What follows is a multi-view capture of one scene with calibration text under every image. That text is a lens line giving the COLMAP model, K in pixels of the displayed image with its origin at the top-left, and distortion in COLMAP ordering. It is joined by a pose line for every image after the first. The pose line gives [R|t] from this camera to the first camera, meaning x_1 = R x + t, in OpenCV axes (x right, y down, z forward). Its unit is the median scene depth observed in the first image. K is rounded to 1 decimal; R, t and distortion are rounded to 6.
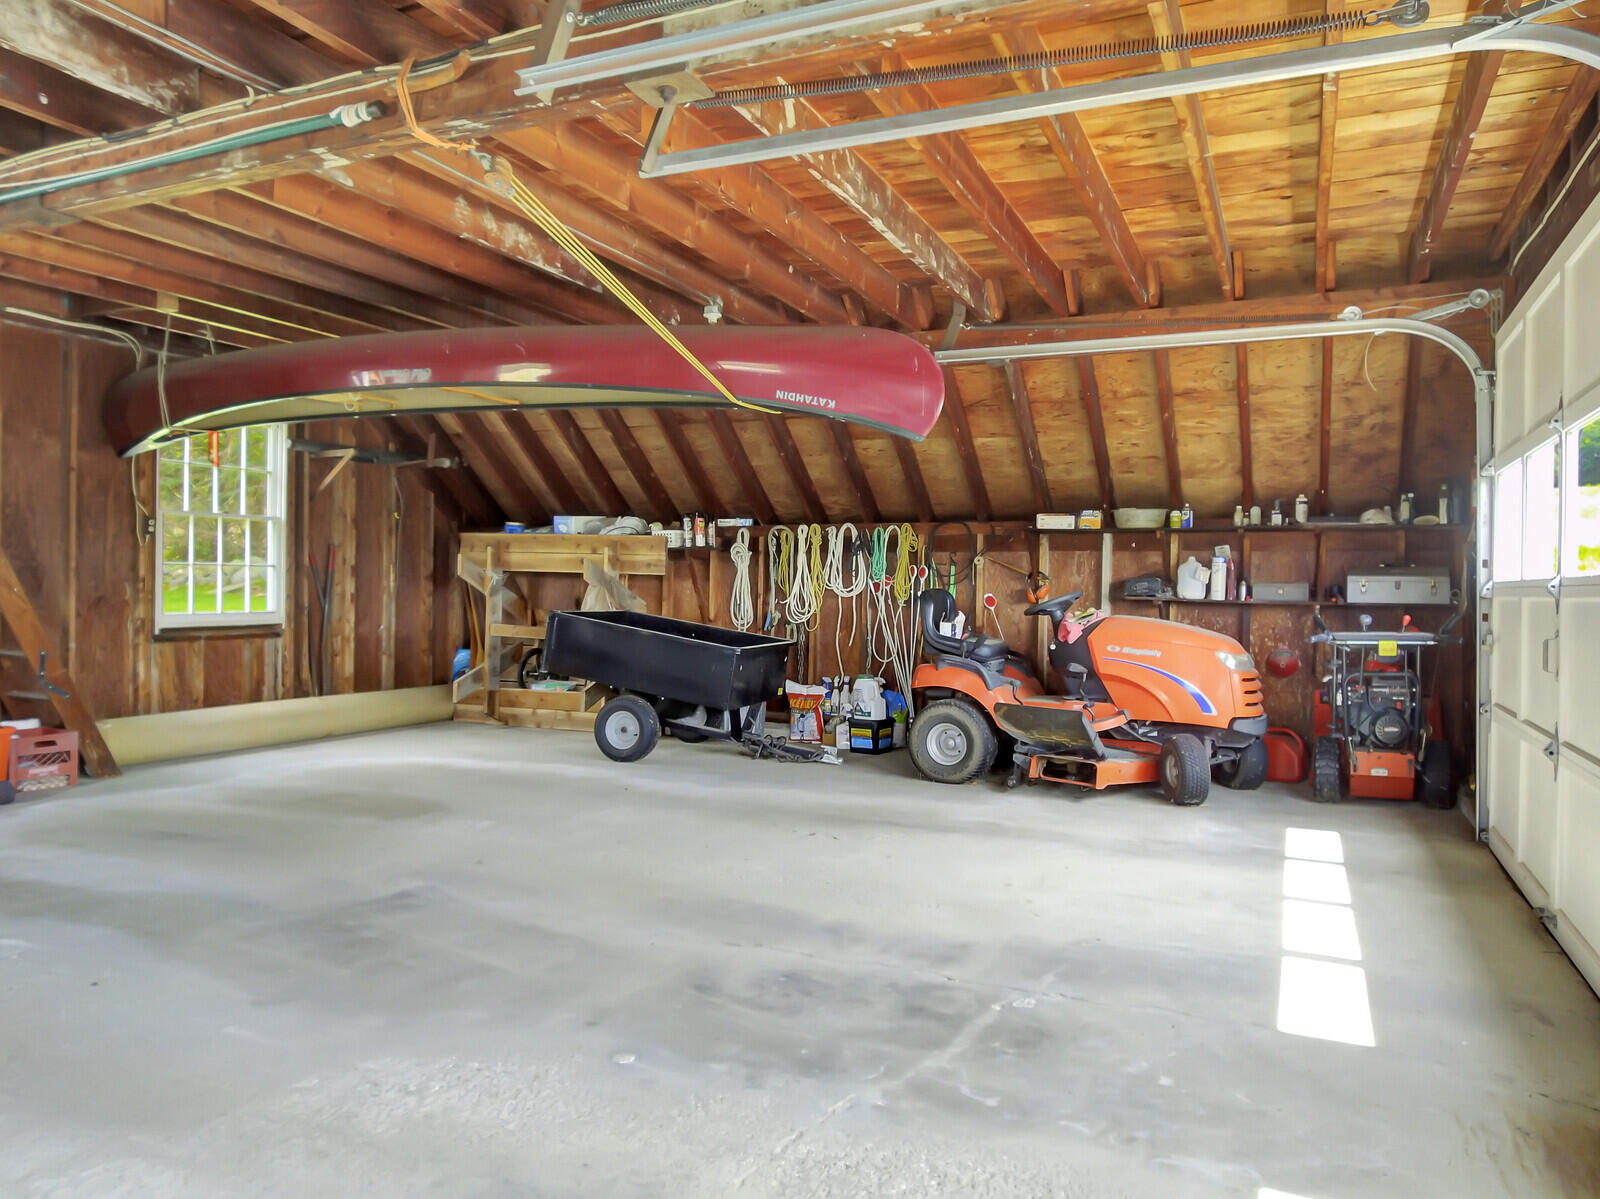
lens RADIAL K [[1125.6, 0, 798.5], [0, 1125.6, 641.1], [0, 0, 1]] dist [0.045633, -0.042213]
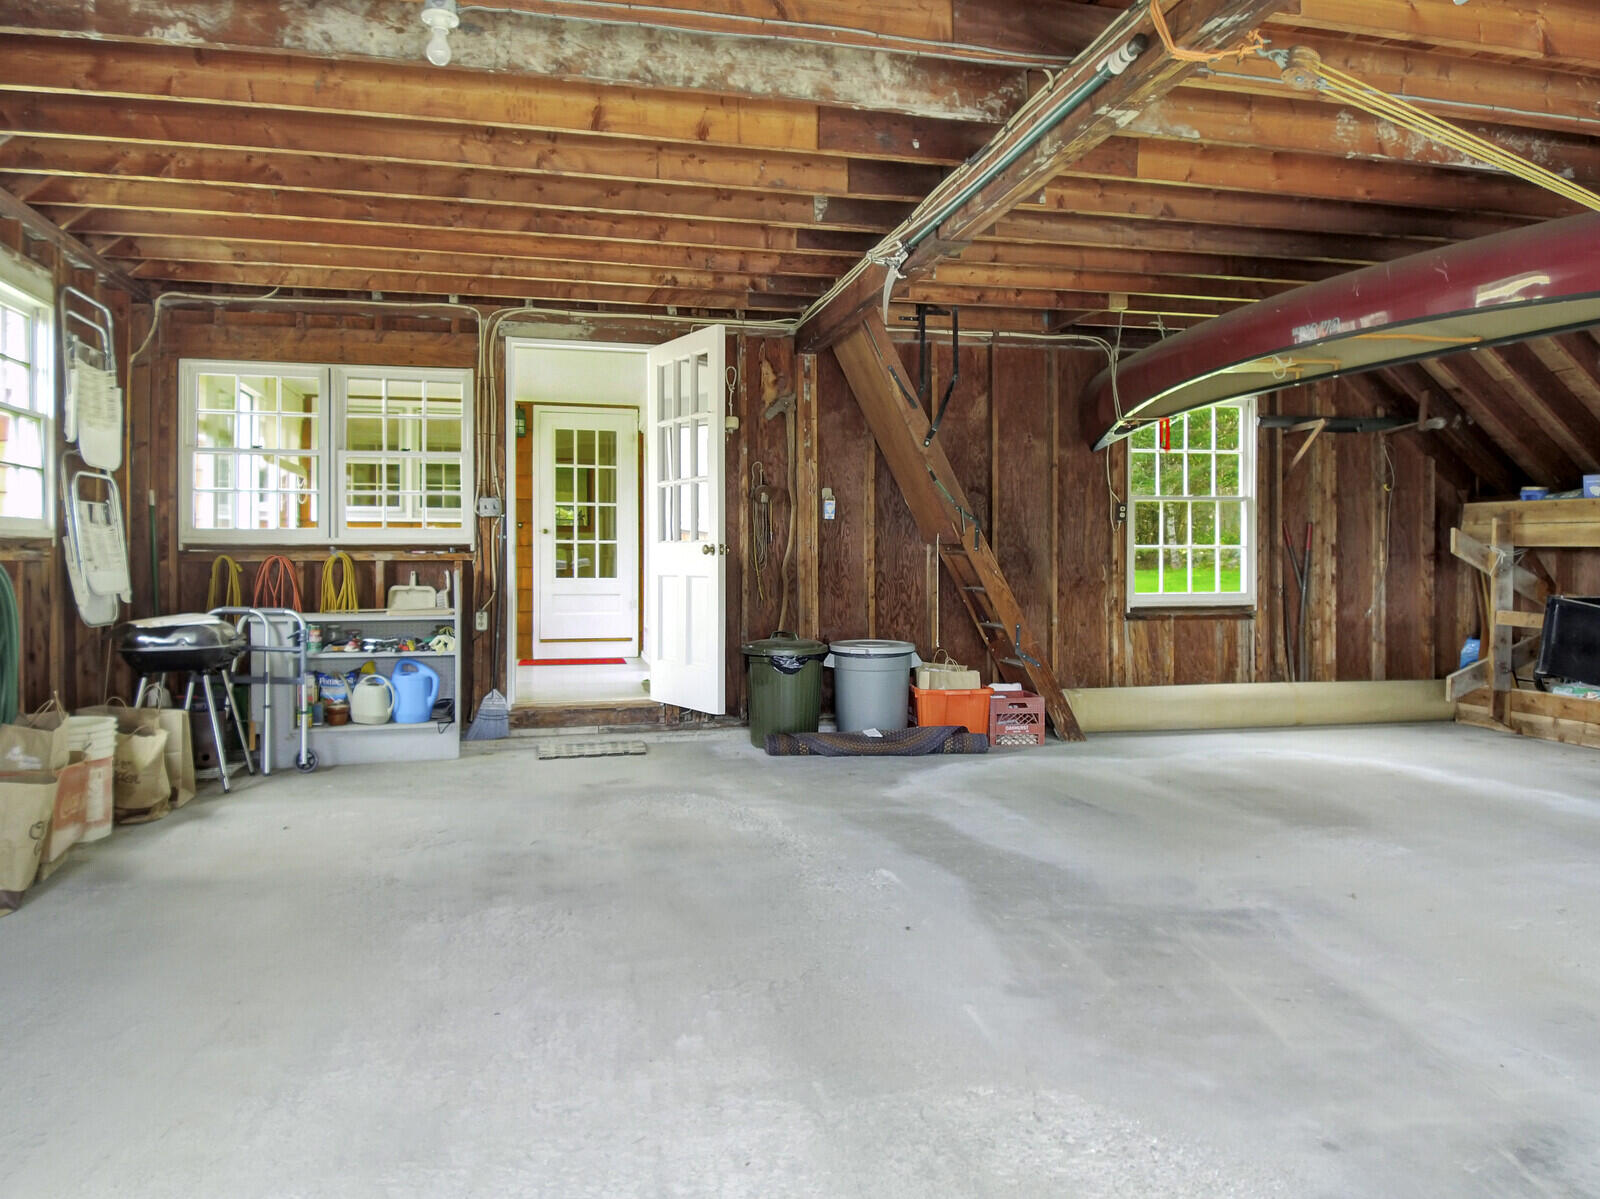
lens RADIAL K [[1121.9, 0, 800.0], [0, 1121.9, 599.5], [0, 0, 1]] dist [0.048514, -0.057767]
pose [[0.626456, 0.017201, -0.779267, 0.067109], [-0.031859, 0.999486, -0.003549, -0.004741], [0.778806, 0.027050, 0.626682, 0.090774]]
